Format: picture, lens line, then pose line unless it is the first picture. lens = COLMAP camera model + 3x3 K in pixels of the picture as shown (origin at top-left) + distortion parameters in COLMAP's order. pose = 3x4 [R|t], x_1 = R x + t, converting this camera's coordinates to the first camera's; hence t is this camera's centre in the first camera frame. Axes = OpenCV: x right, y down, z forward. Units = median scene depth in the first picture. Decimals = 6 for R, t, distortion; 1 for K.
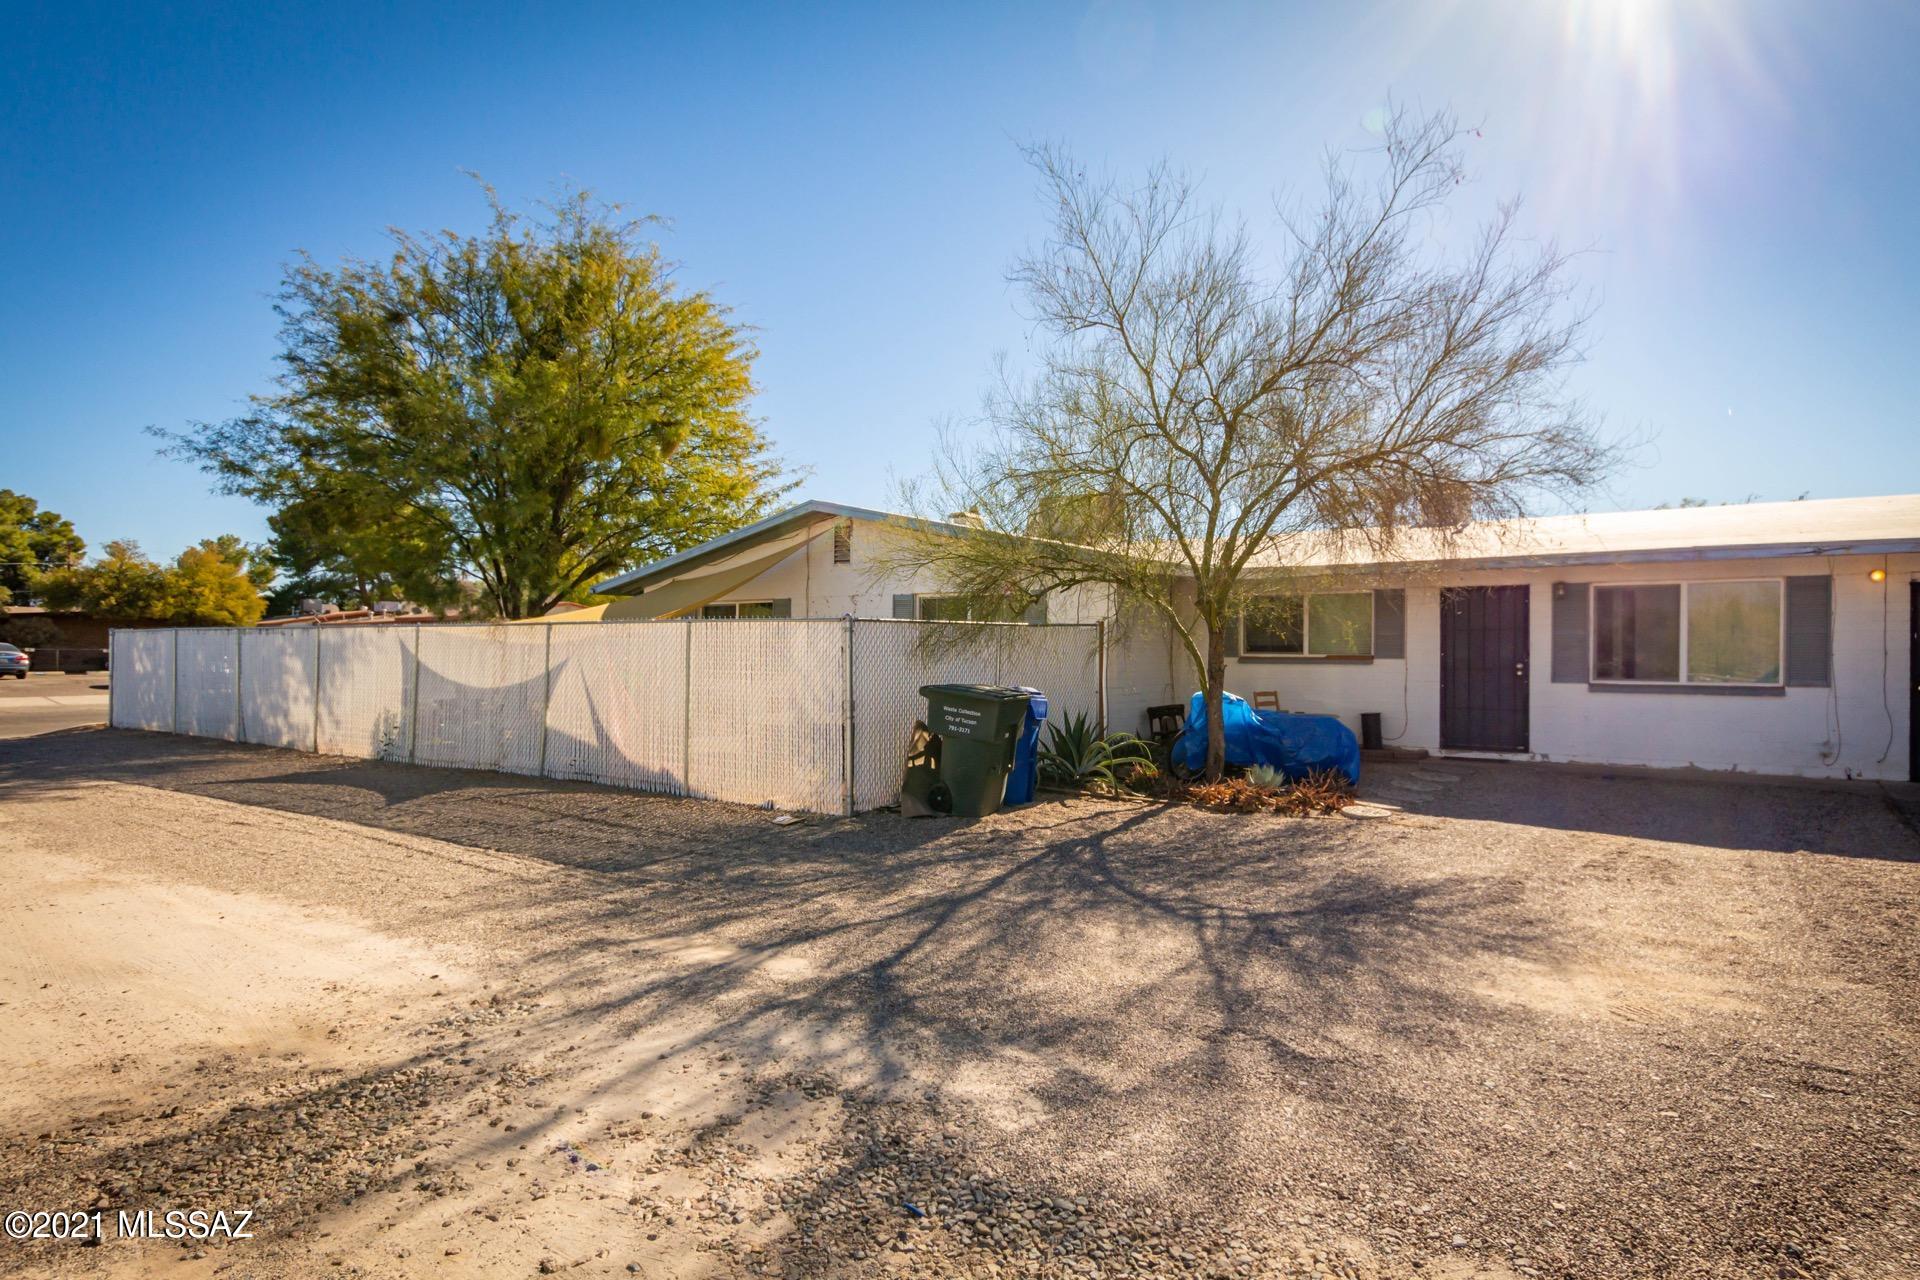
lens RADIAL K [[1003.6, 0, 962.3], [0, 1003.6, 657.0], [0, 0, 1]] dist [0.002049, 0.000019]
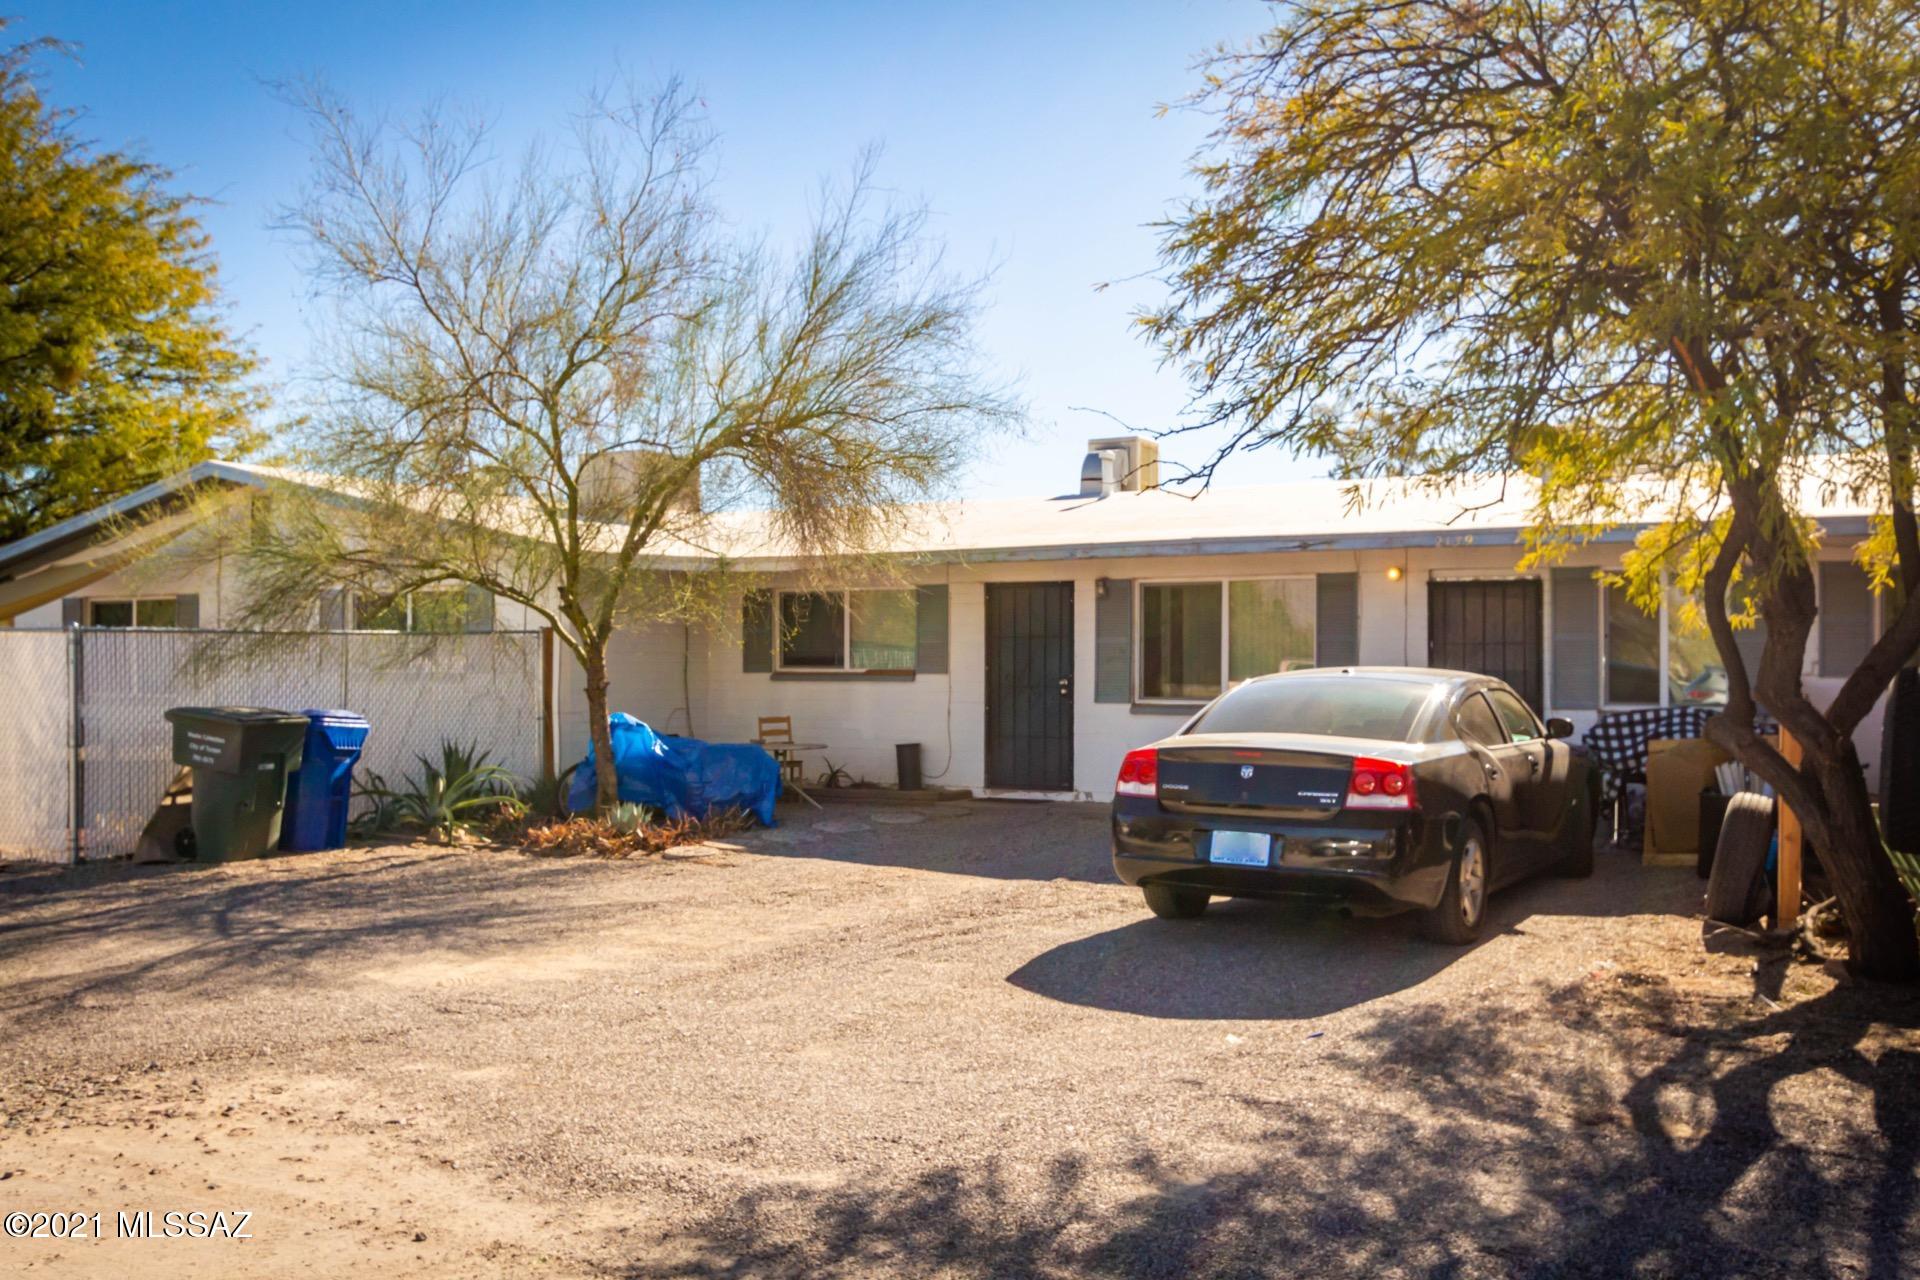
lens RADIAL K [[1676.5, 0, 969.3], [0, 1676.5, 663.3], [0, 0, 1]] dist [-0.010869, 0.021529]
pose [[0.996846, -0.002761, 0.079306, 0.380978], [0.003212, 0.999979, -0.005551, 0.000956], [-0.079289, 0.005788, 0.996835, -0.331735]]
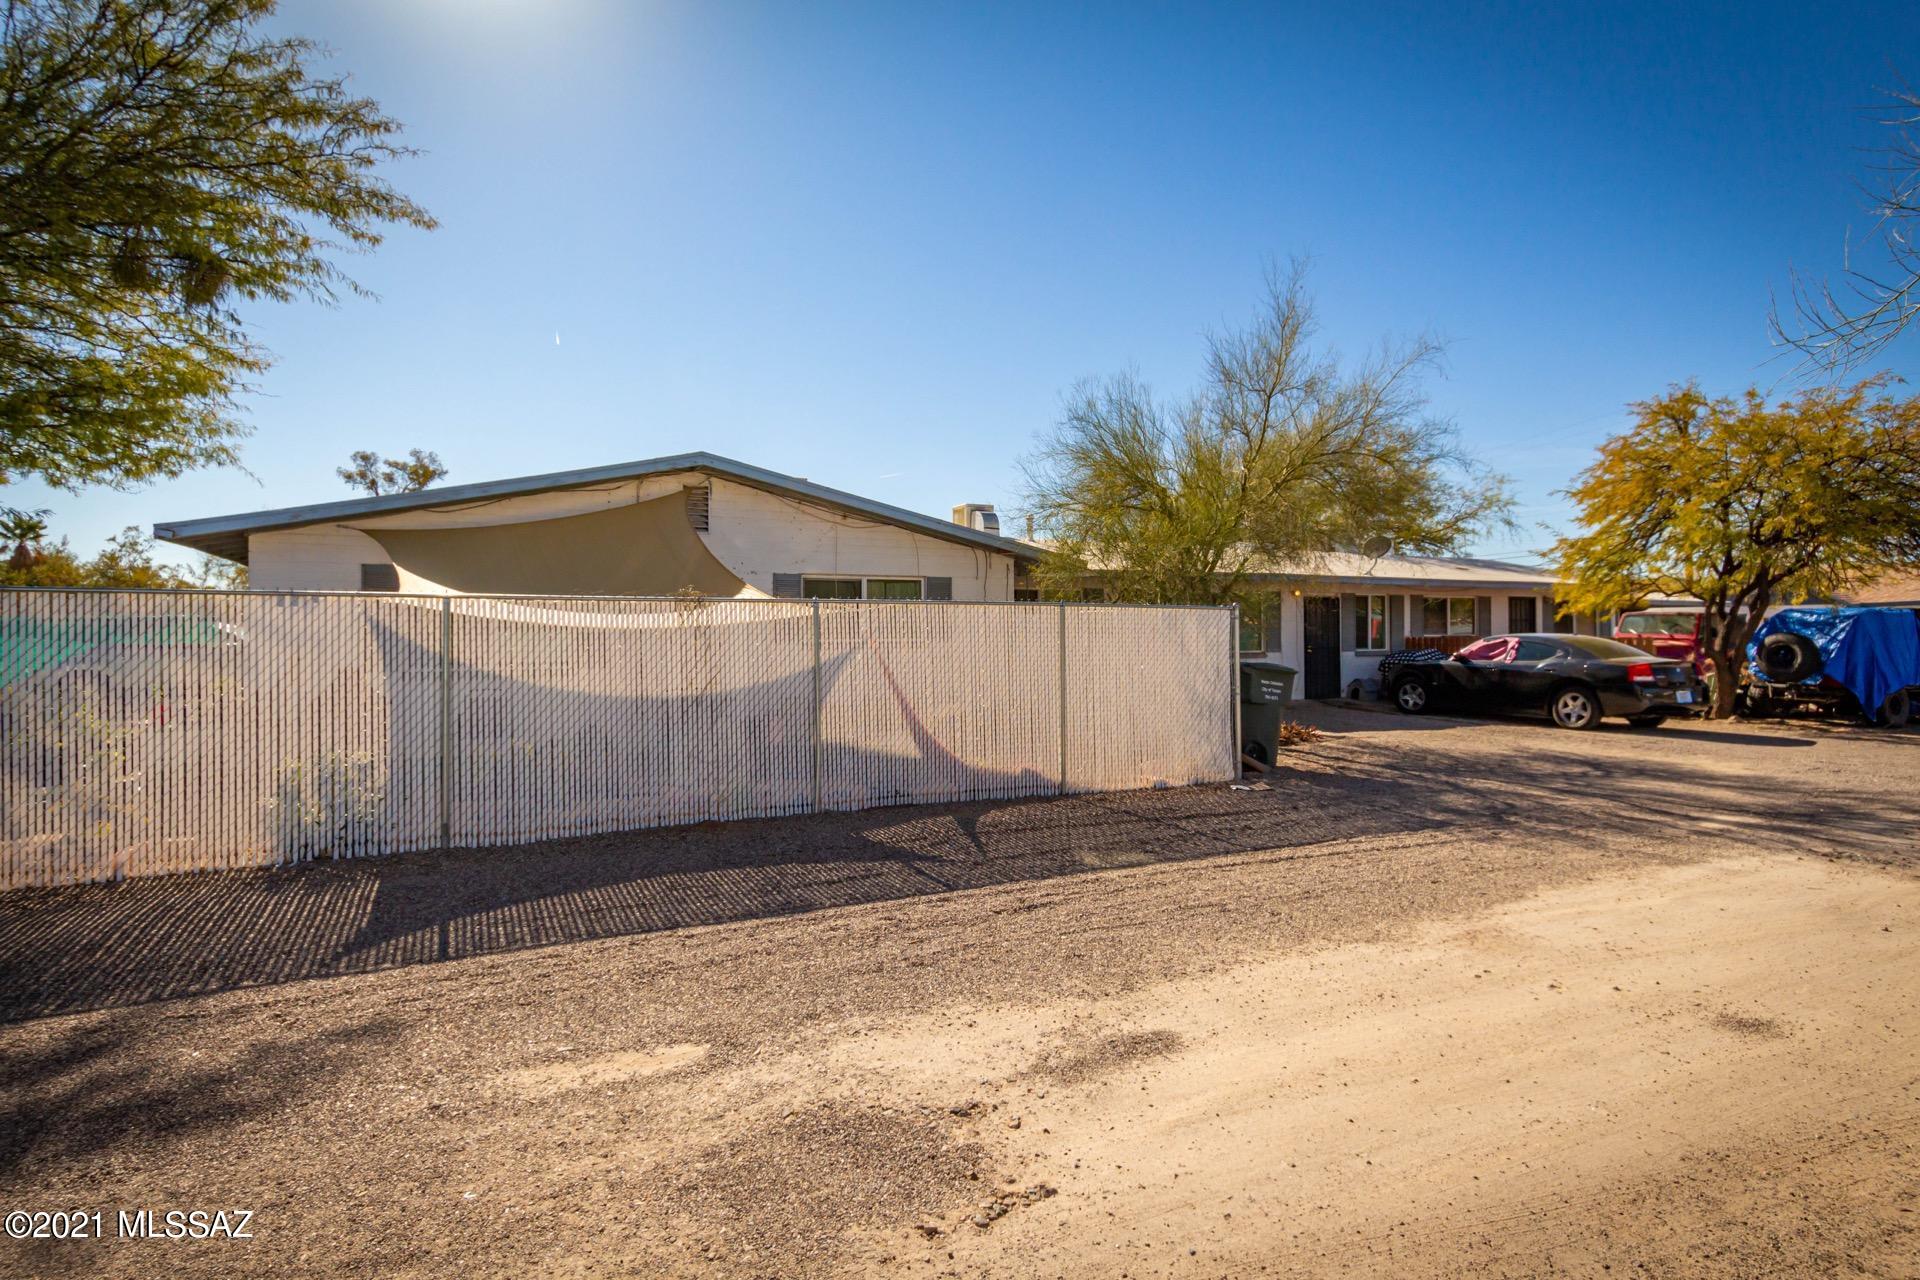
lens RADIAL K [[1003.6, 0, 970.0], [0, 1003.6, 631.0], [0, 0, 1]] dist [0.002049, 0.000019]
pose [[0.501478, -0.002089, 0.865168, -0.914251], [0.010637, 0.999936, -0.003751, -0.007145], [-0.865105, 0.011084, 0.501469, 0.499681]]
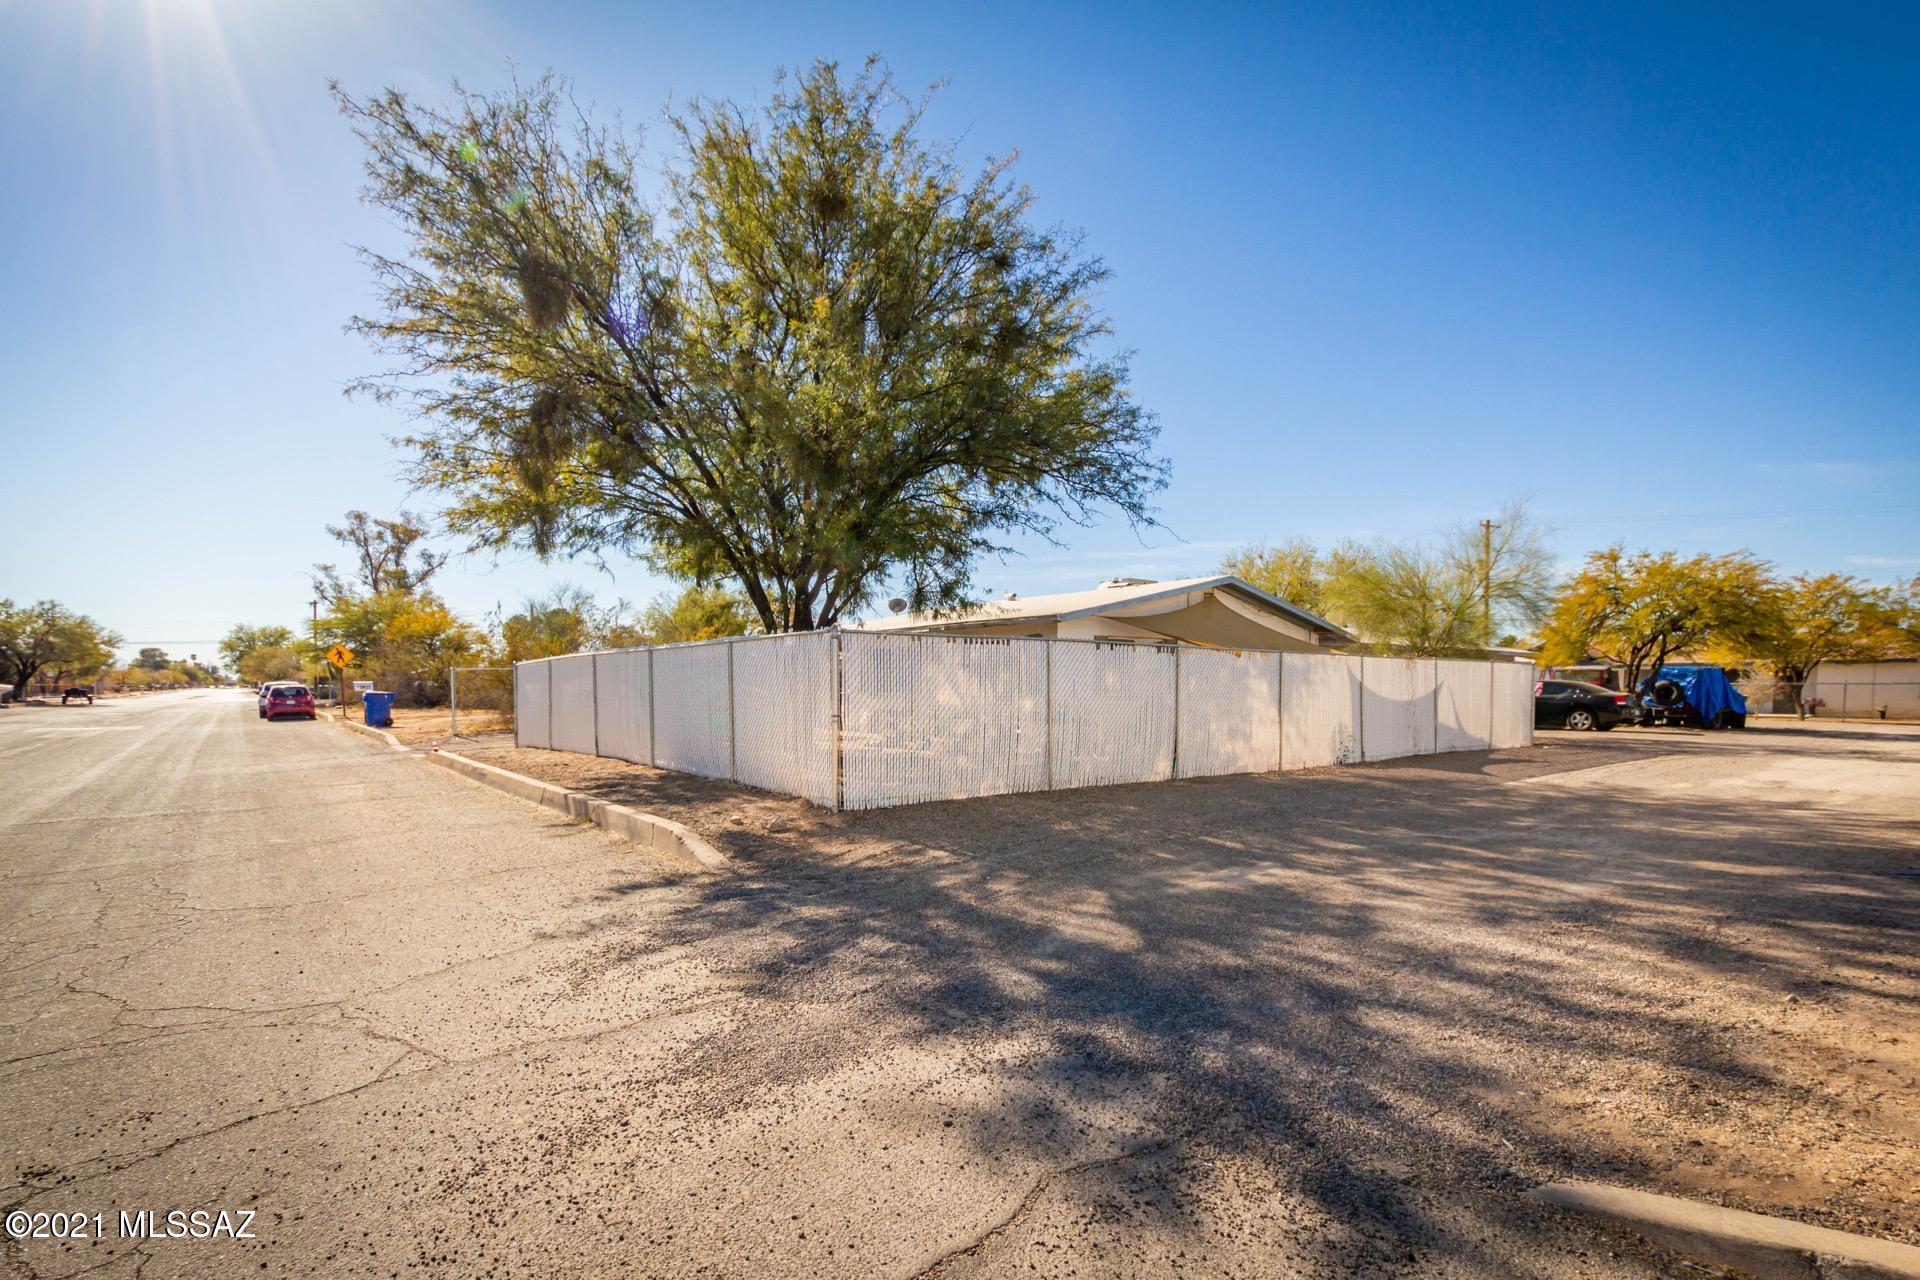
lens RADIAL K [[902.5, 0, 952.9], [0, 902.5, 732.9], [0, 0, 1]] dist [0.014812, -0.006307]
pose [[0.318287, -0.050252, 0.946662, -1.907557], [0.006438, 0.998686, 0.050849, 0.006243], [-0.947973, -0.010090, 0.318192, 1.182544]]
